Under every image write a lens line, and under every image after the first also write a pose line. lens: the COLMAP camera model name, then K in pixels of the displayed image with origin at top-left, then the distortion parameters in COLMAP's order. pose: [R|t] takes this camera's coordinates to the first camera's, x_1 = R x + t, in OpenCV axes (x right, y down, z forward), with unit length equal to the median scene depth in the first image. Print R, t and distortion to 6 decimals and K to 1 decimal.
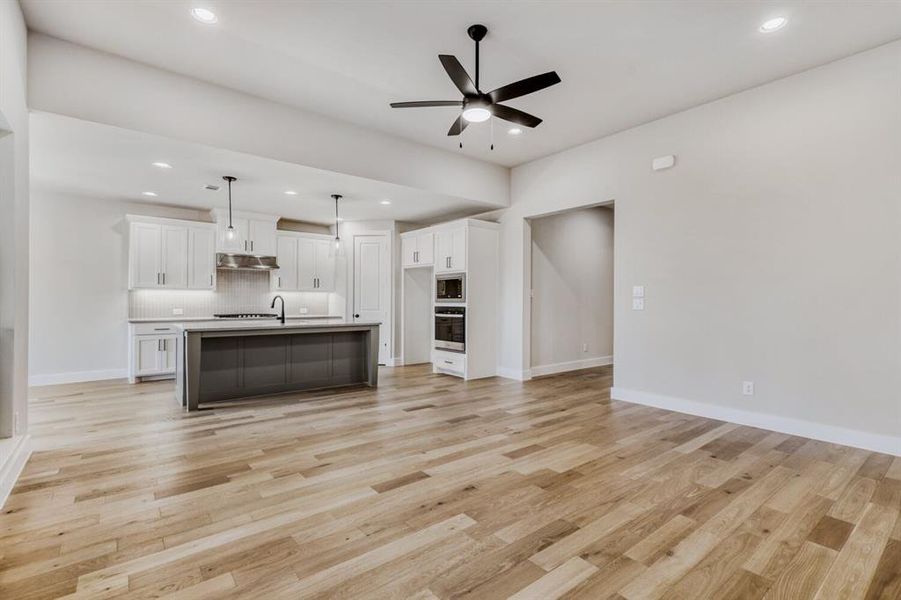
lens RADIAL K [[412.6, 0, 458.7], [0, 412.6, 299.8], [0, 0, 1]] dist [-0.001892, -0.001396]
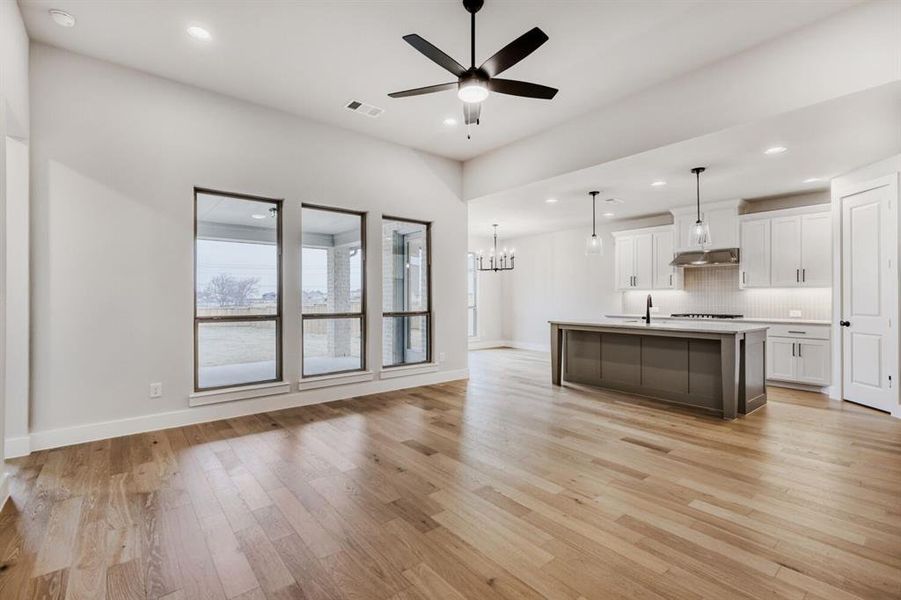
lens RADIAL K [[424.9, 0, 452.7], [0, 424.9, 304.0], [0, 0, 1]] dist [-0.014584, 0.000227]
pose [[-0.004851, 0.010243, -0.999936, 0.533159], [0.002239, 0.999945, 0.010232, 0.000735], [0.999986, -0.002189, -0.004874, 0.527915]]
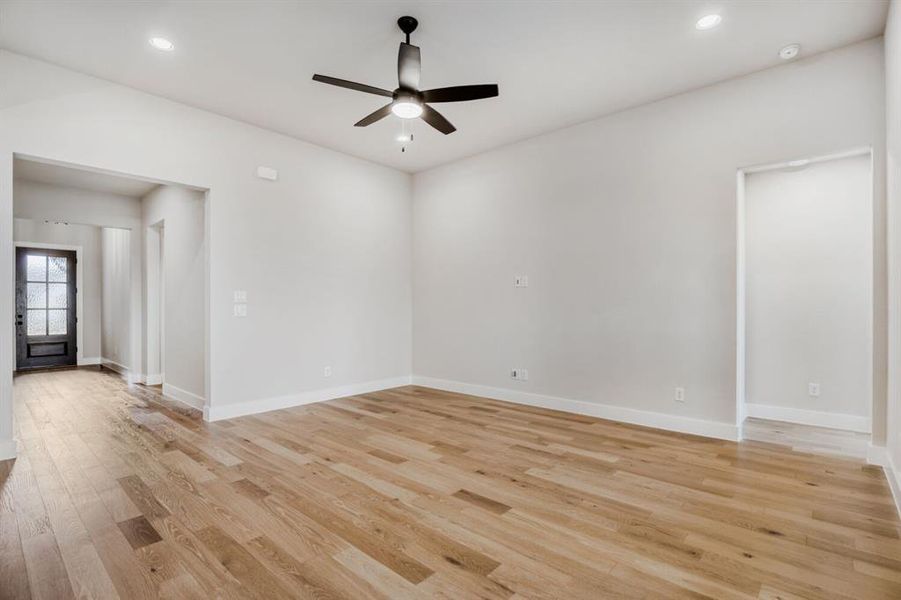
lens RADIAL K [[424.9, 0, 462.7], [0, 424.9, 307.9], [0, 0, 1]] dist [-0.014584, 0.000227]
pose [[-0.156700, -0.008269, 0.987612, -0.508659], [0.000876, 0.999963, 0.008511, -0.001597], [-0.987646, 0.002199, -0.156687, 0.563642]]
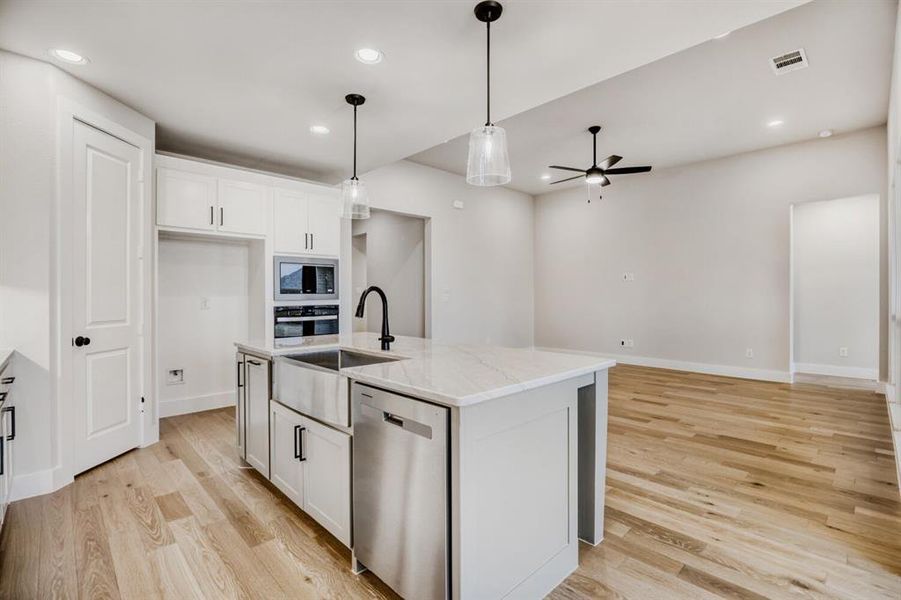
lens RADIAL K [[424.9, 0, 466.2], [0, 424.9, 297.5], [0, 0, 1]] dist [-0.014584, 0.000227]
pose [[-0.105972, -0.009742, 0.994321, -0.862430], [0.002221, 0.999947, 0.010034, -0.003389], [-0.994367, 0.003272, -0.105945, 0.933171]]
